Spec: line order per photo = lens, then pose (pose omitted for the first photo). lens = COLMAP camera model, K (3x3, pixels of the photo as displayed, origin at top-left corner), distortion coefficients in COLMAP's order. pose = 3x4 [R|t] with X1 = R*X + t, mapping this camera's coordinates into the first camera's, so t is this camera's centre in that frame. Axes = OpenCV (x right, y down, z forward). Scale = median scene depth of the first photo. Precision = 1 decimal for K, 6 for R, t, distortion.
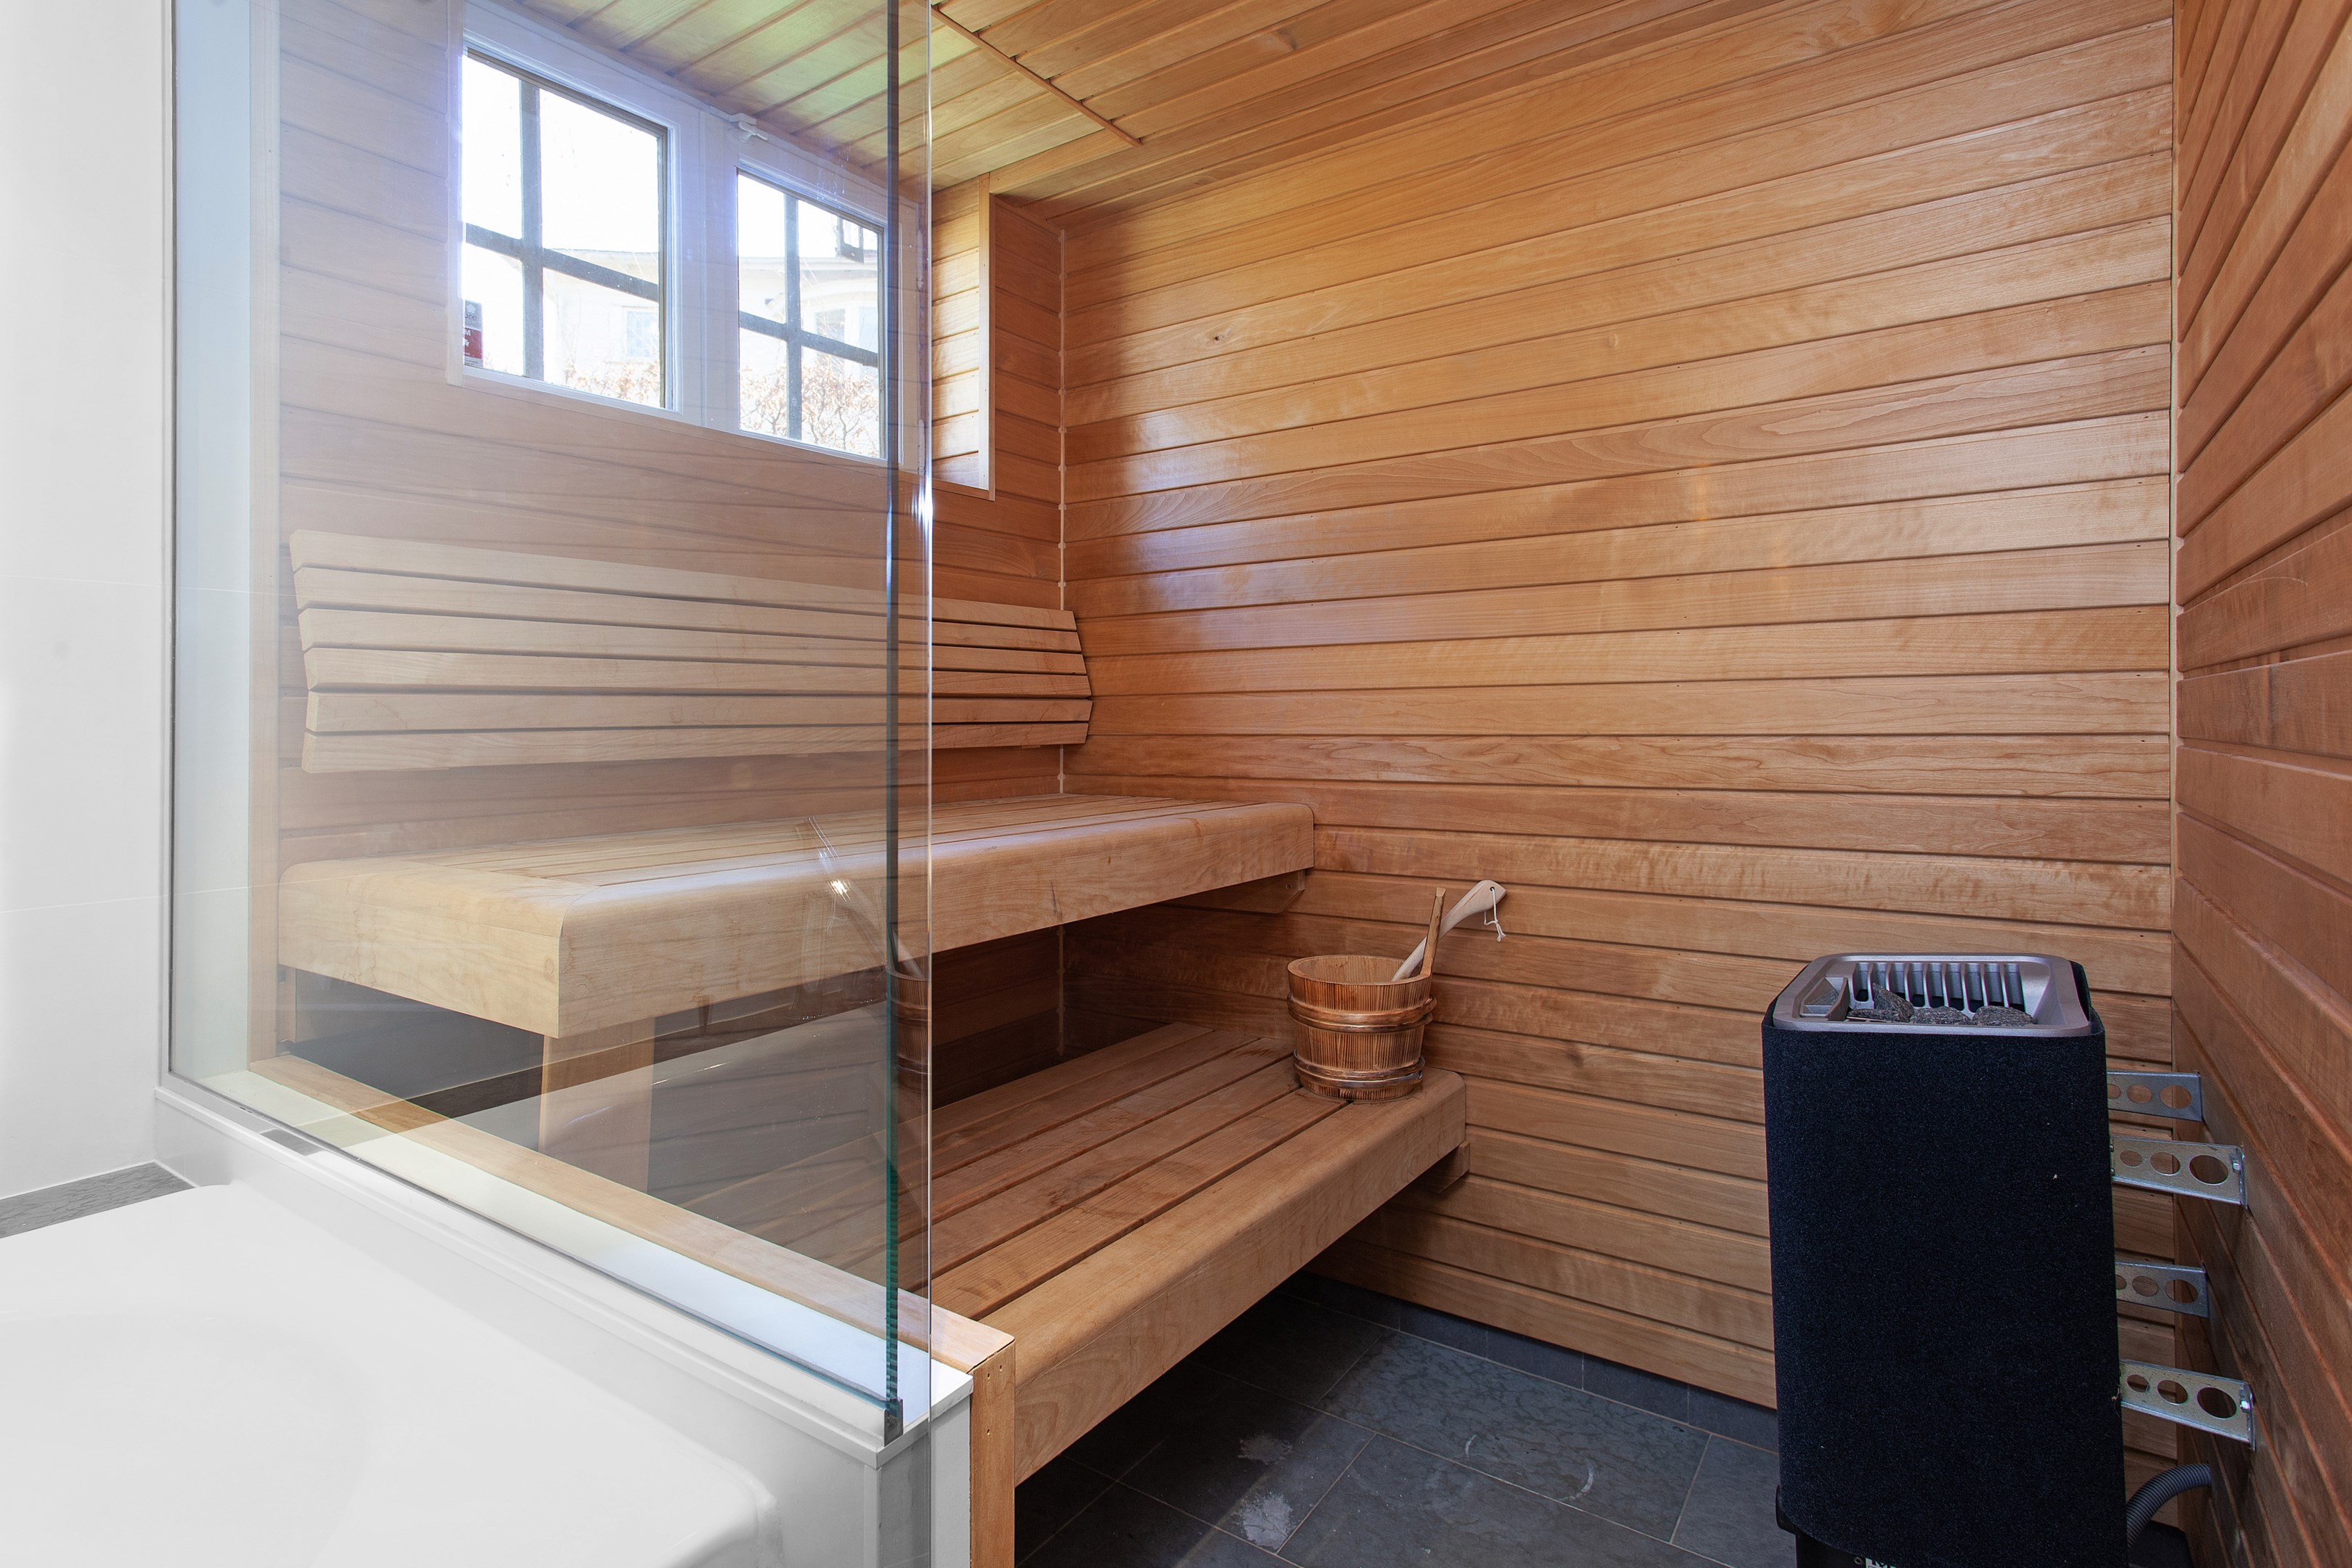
lens RADIAL K [[1196.0, 0, 1138.4], [0, 1196.0, 707.4], [0, 0, 1]] dist [-0.001761, 0.001801]
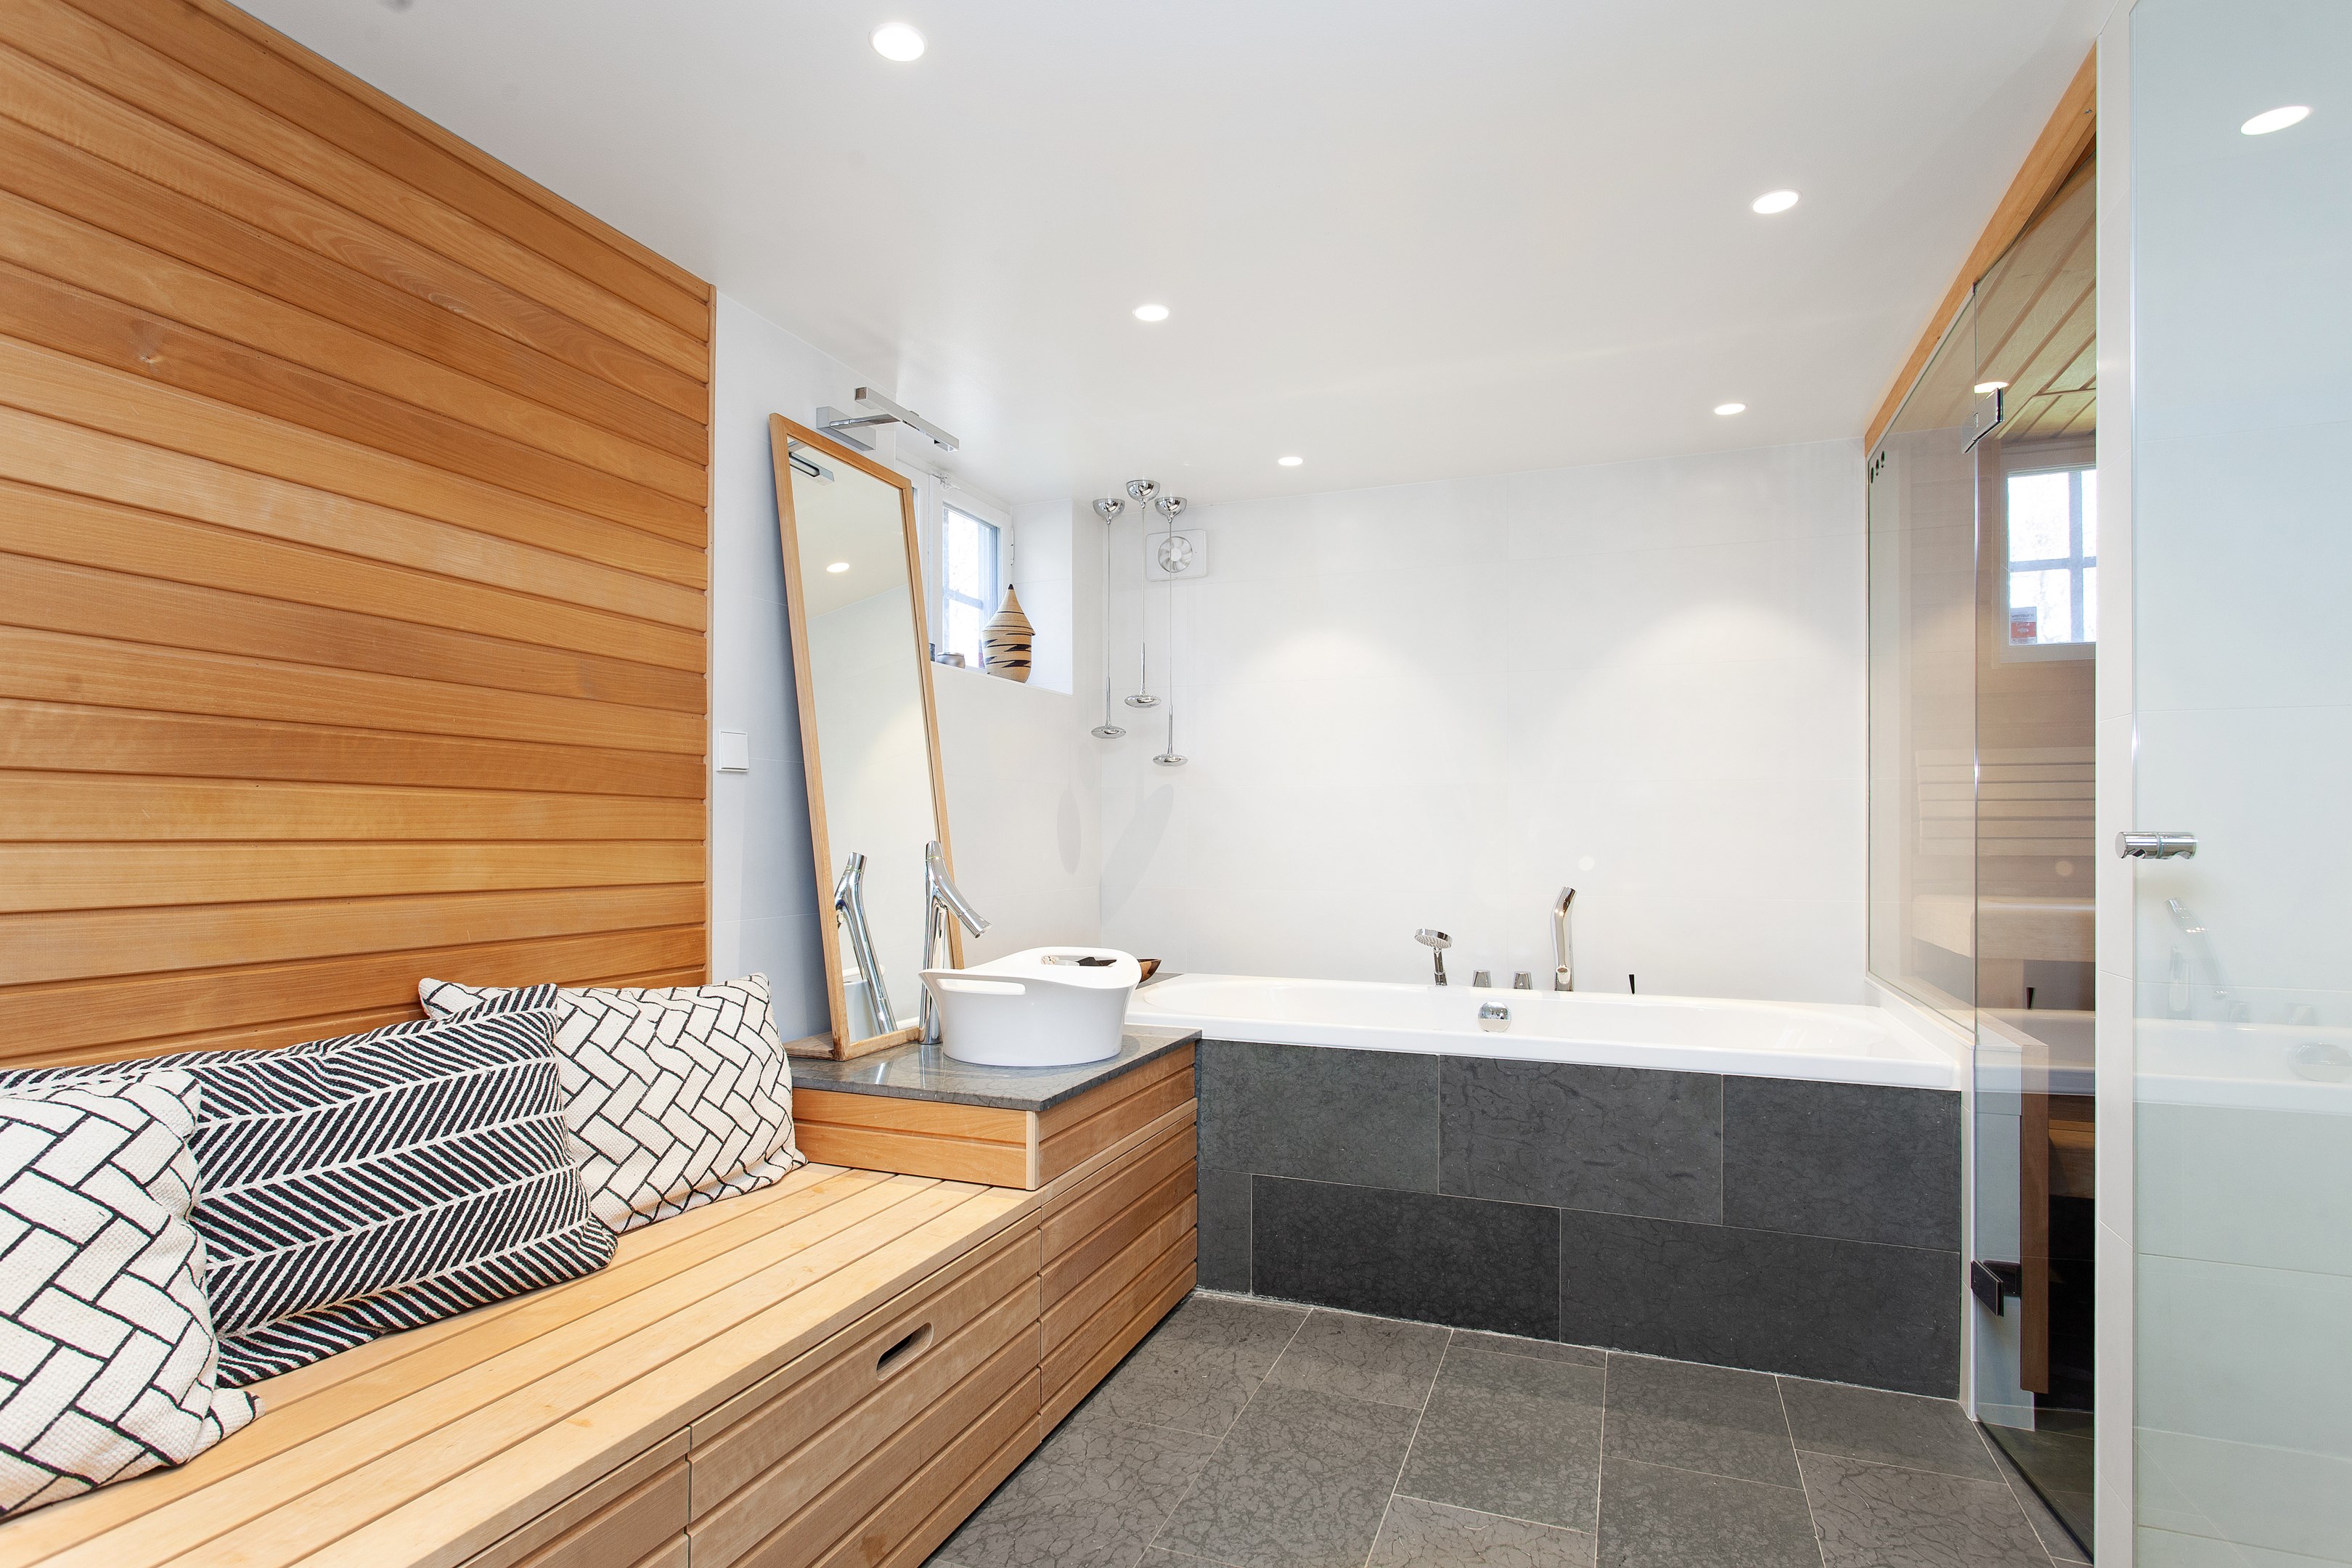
lens RADIAL K [[1196.0, 0, 1112.7], [0, 1196.0, 810.2], [0, 0, 1]] dist [-0.001761, 0.001801]
pose [[0.211053, -0.007994, -0.977442, 0.878290], [0.006835, 0.999954, -0.006702, -0.019742], [0.977451, -0.005266, 0.211098, -0.724297]]
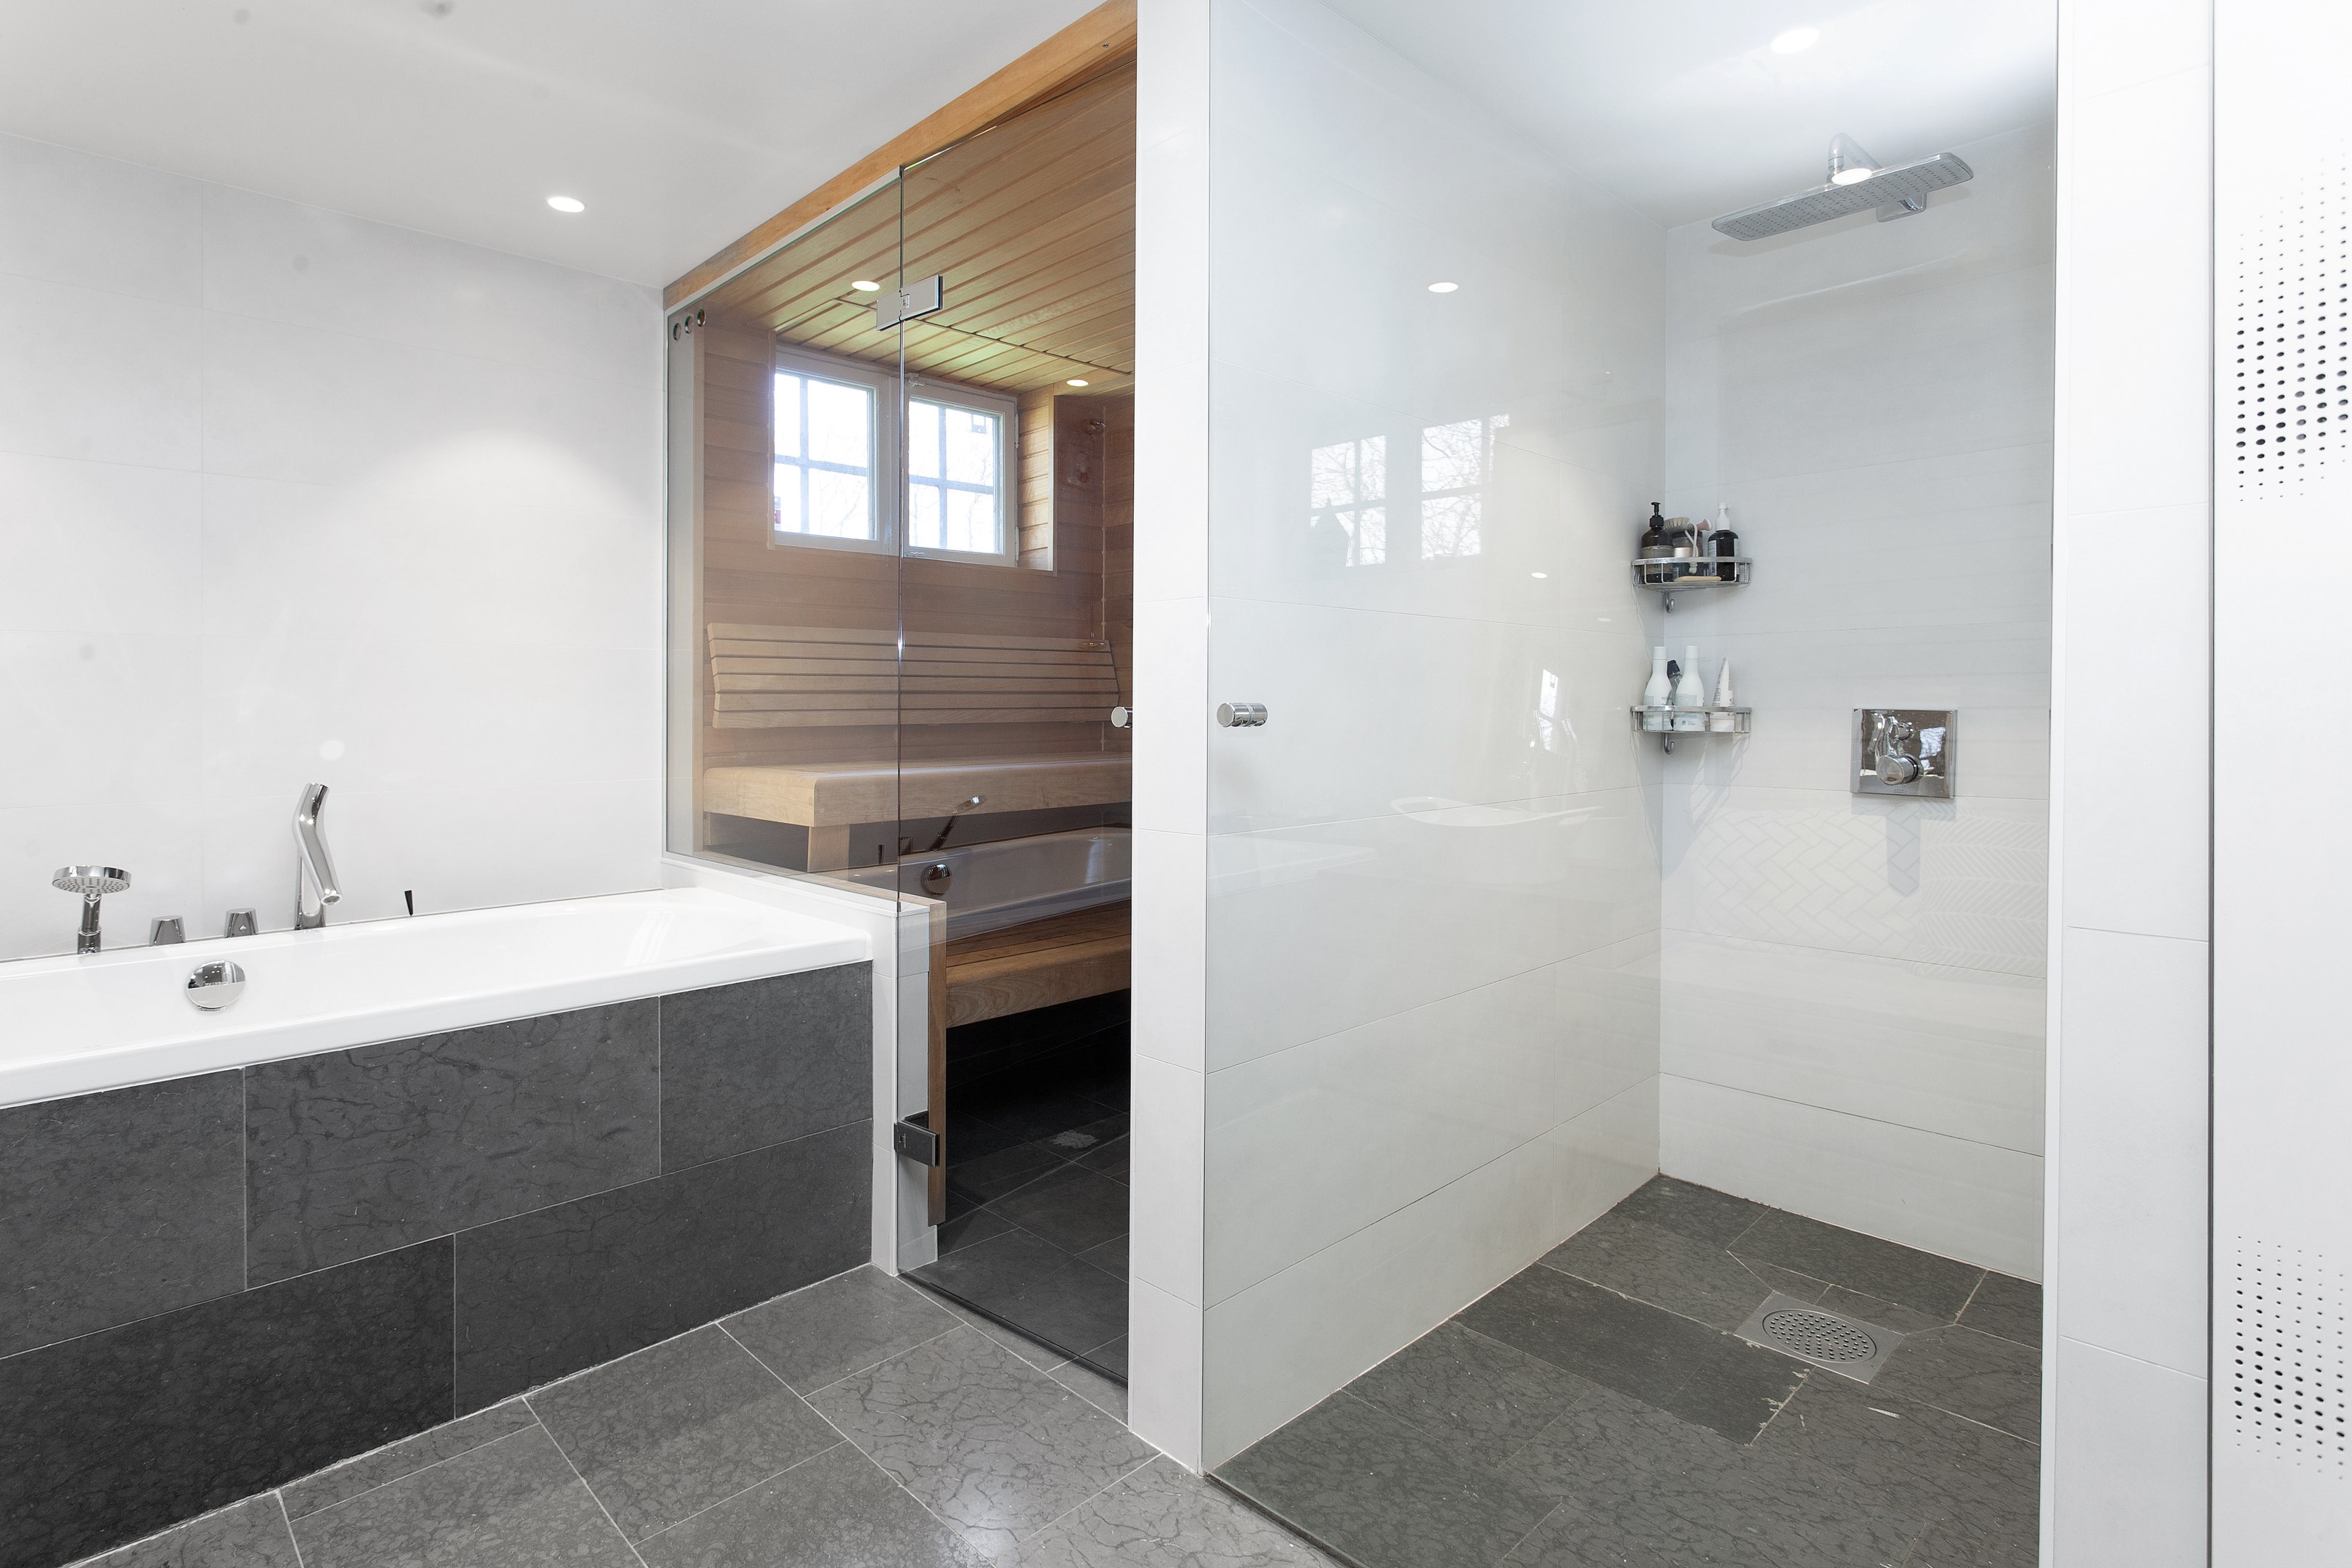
lens RADIAL K [[1196.0, 0, 1141.9], [0, 1196.0, 710.4], [0, 0, 1]] dist [-0.001761, 0.001801]
pose [[0.980806, 0.006037, -0.194893, 0.398299], [-0.002424, 0.999821, 0.018771, -0.018197], [0.194971, -0.017938, 0.980645, -0.778929]]
